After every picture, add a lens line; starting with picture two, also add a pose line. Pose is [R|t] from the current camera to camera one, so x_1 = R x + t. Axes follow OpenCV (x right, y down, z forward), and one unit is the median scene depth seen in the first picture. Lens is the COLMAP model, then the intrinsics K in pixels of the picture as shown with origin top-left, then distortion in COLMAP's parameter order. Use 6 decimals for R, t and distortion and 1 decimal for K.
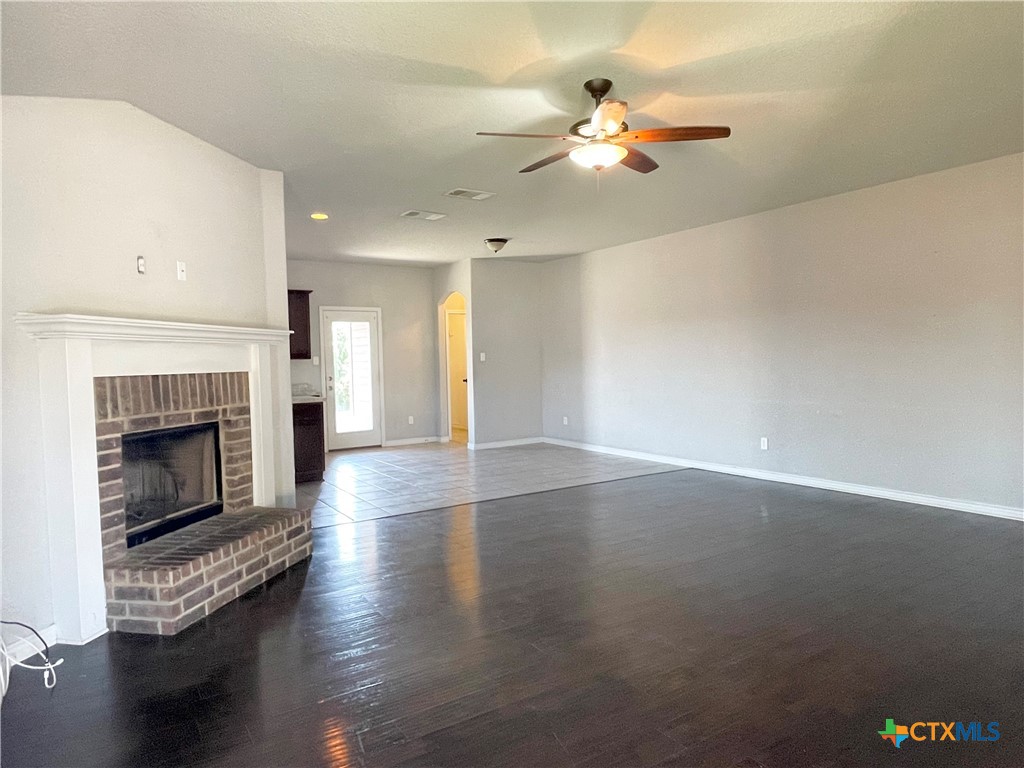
lens RADIAL K [[643.1, 0, 506.1], [0, 643.1, 385.6], [0, 0, 1]] dist [0.013957, -0.021517]
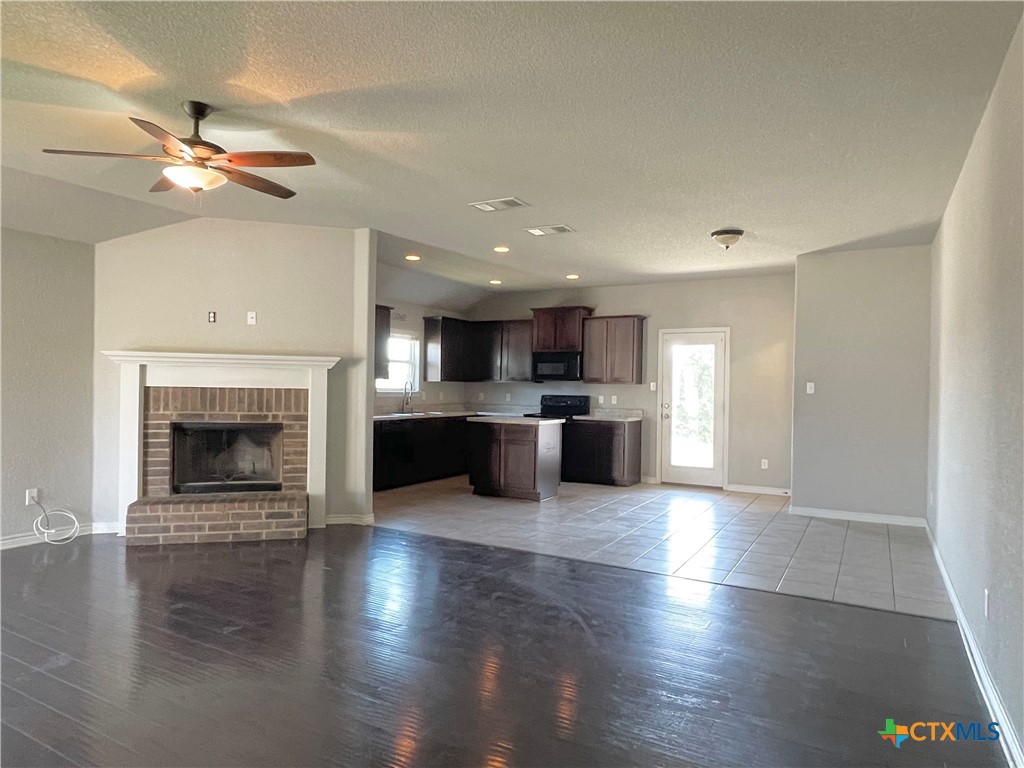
lens RADIAL K [[643.1, 0, 506.4], [0, 643.1, 384.3], [0, 0, 1]] dist [0.013957, -0.021517]
pose [[0.447583, 0.027947, -0.893806, 1.034468], [-0.063452, 0.997985, -0.000570, -0.060863], [0.891988, 0.056969, 0.448454, 0.837105]]
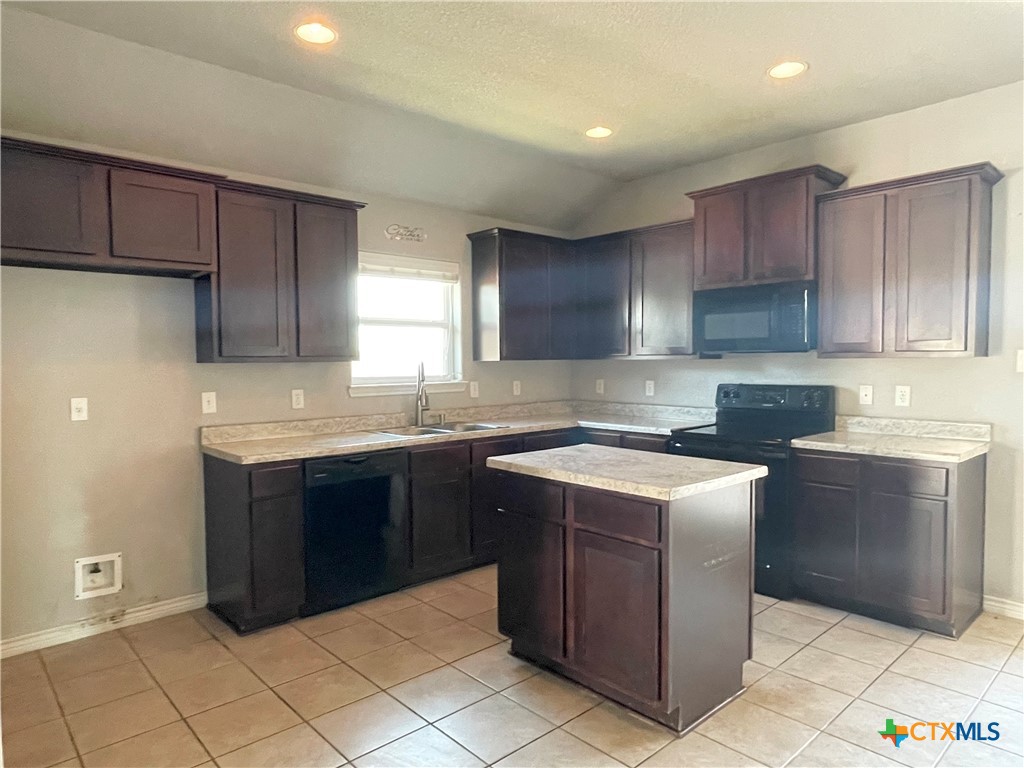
lens RADIAL K [[643.1, 0, 507.0], [0, 643.1, 385.8], [0, 0, 1]] dist [0.013957, -0.021517]
pose [[0.147456, 0.064016, -0.986995, 0.028475], [-0.034314, 0.997634, 0.059579, -0.080917], [0.988473, 0.025083, 0.149304, 1.484322]]
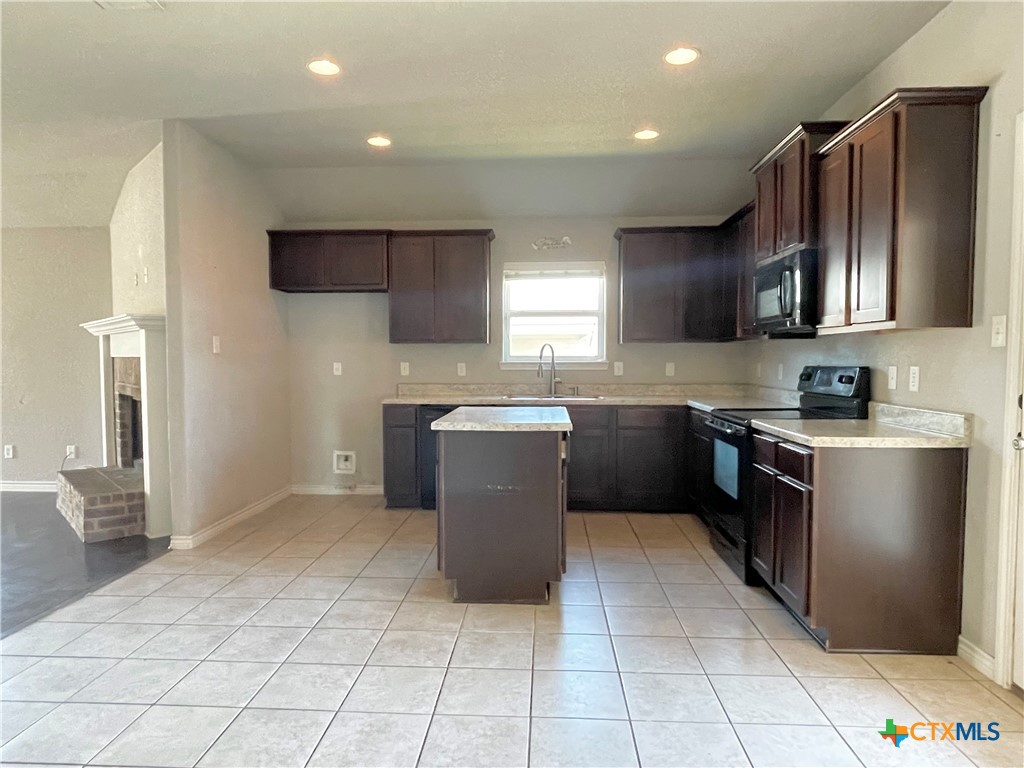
lens RADIAL K [[643.1, 0, 505.9], [0, 643.1, 386.6], [0, 0, 1]] dist [0.013957, -0.021517]
pose [[-0.605401, 0.060628, -0.793608, 0.086730], [-0.016539, 0.995921, 0.088700, -0.081377], [0.795748, 0.066824, -0.601929, 2.229835]]
